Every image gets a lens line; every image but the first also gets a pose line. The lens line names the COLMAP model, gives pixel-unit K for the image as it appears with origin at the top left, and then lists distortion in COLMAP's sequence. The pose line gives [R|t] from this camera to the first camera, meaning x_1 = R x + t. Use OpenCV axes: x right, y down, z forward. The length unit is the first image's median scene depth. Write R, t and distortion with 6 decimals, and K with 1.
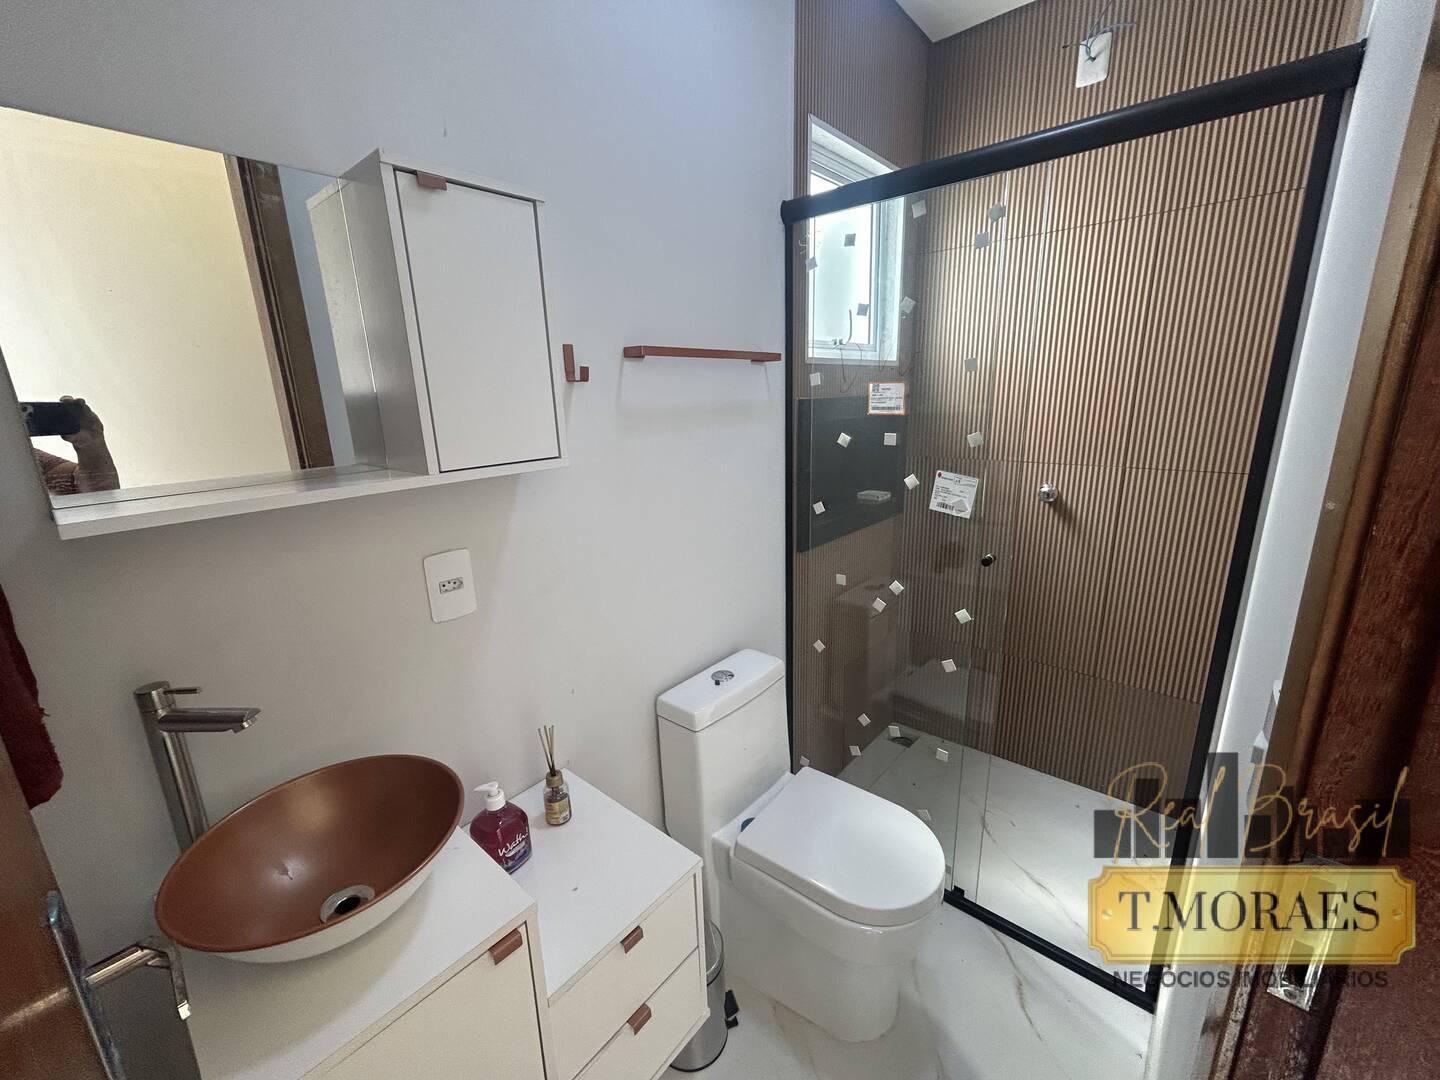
lens RADIAL K [[584.1, 0, 717.6], [0, 584.1, 541.6], [0, 0, 1]] dist [-0.001589, 0.001215]
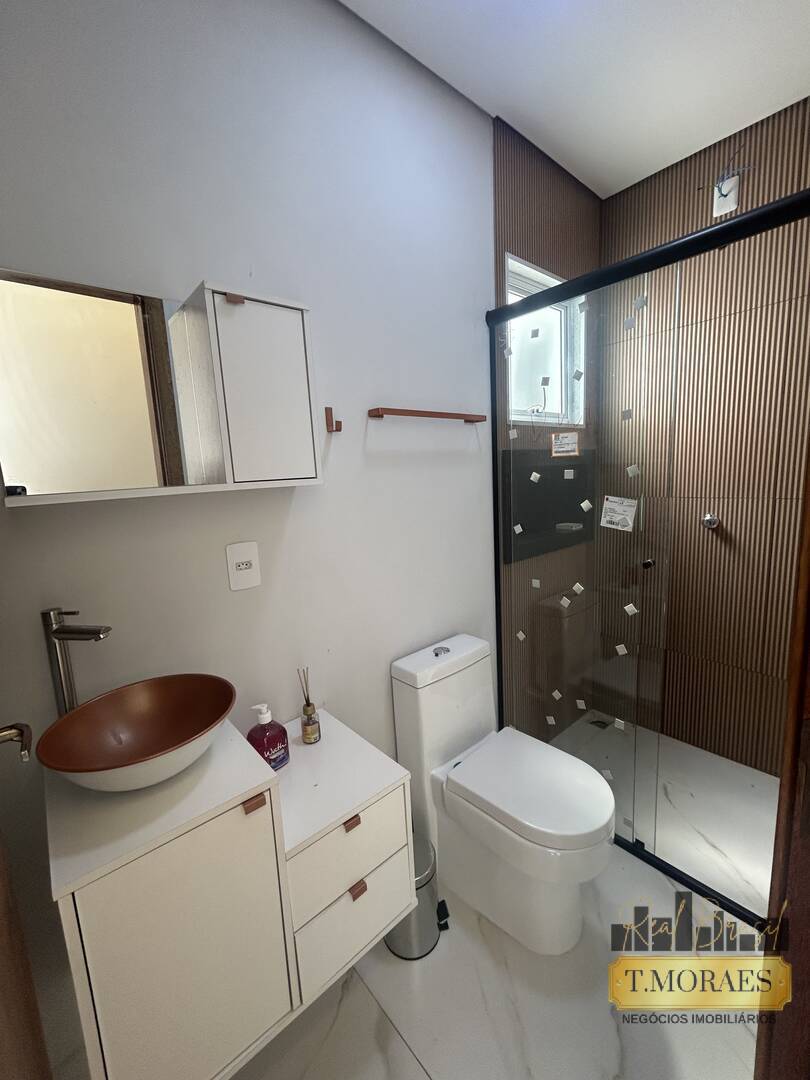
lens RADIAL K [[438.1, 0, 406.0], [0, 438.1, 539.2], [0, 0, 1]] dist [-0.001589, 0.001215]
pose [[0.989531, 0.001473, -0.144315, 0.078046], [-0.014953, 0.995613, -0.092364, 0.075376], [0.143546, 0.093555, 0.985212, -0.026448]]
